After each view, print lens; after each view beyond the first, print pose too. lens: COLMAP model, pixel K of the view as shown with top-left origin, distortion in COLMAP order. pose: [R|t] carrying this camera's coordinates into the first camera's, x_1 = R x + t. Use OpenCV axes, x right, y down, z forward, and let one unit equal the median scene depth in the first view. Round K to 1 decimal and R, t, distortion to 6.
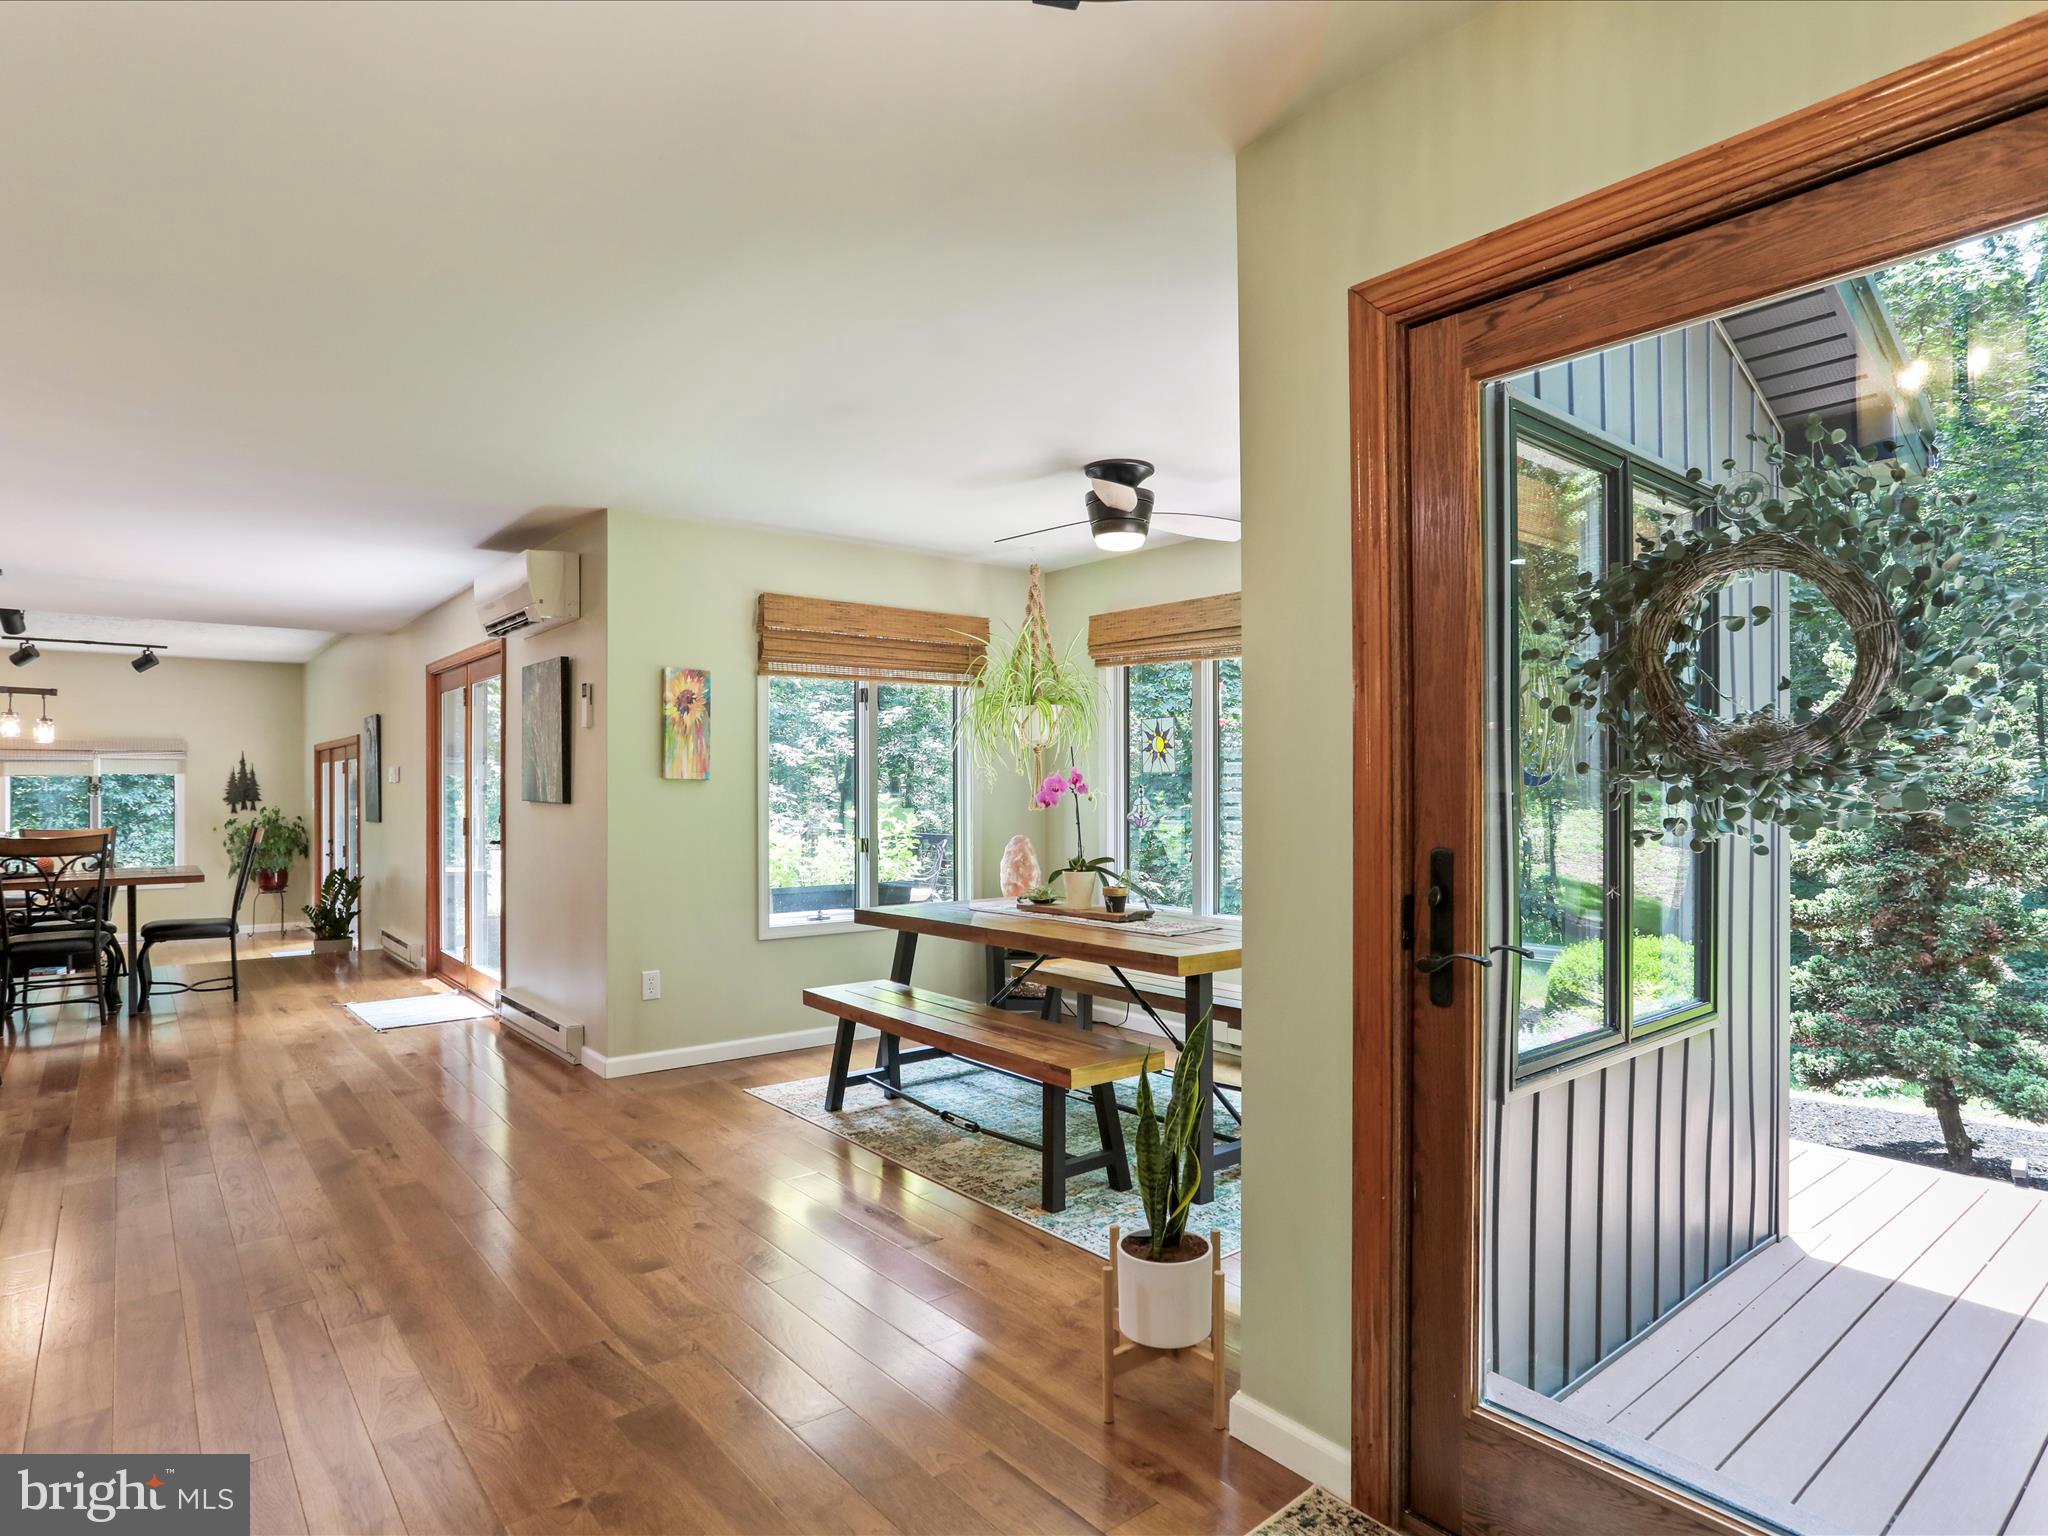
lens RADIAL K [[1128.5, 0, 1021.2], [0, 1128.5, 776.3], [0, 0, 1]] dist [-0.060387, 0.020914]
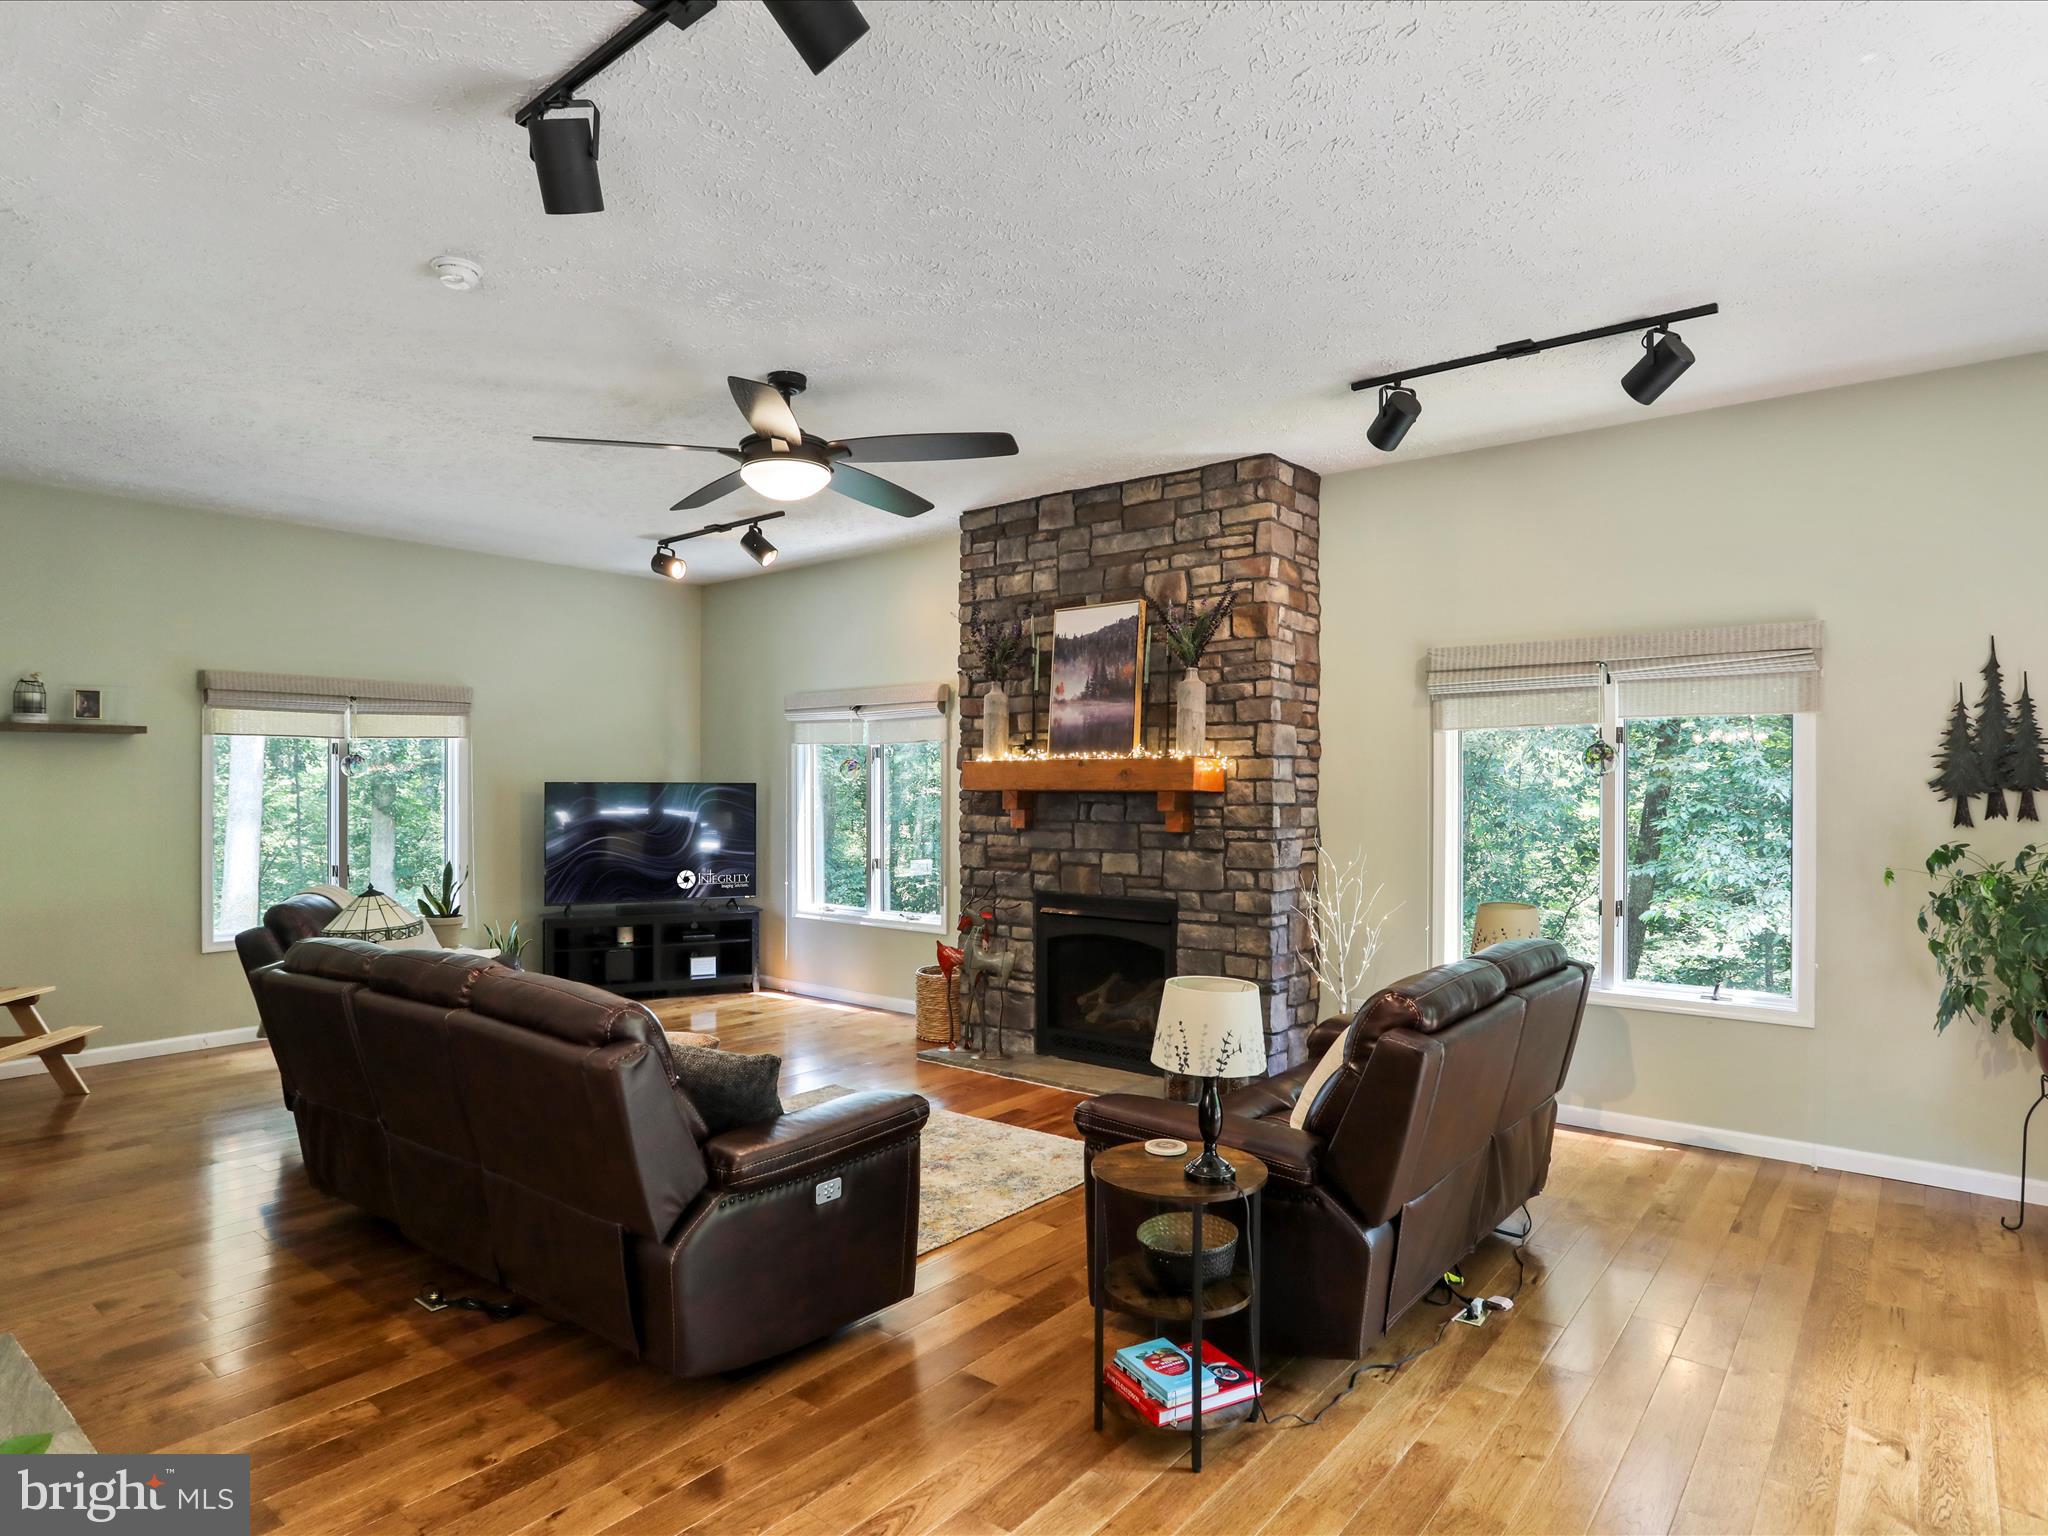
lens RADIAL K [[1128.5, 0, 1020.3], [0, 1128.5, 771.2], [0, 0, 1]] dist [-0.060387, 0.020914]
pose [[0.185837, -0.004917, -0.982568, -0.453084], [0.005334, 0.999978, -0.003995, 0.017156], [0.982566, -0.004498, 0.185860, 0.670093]]
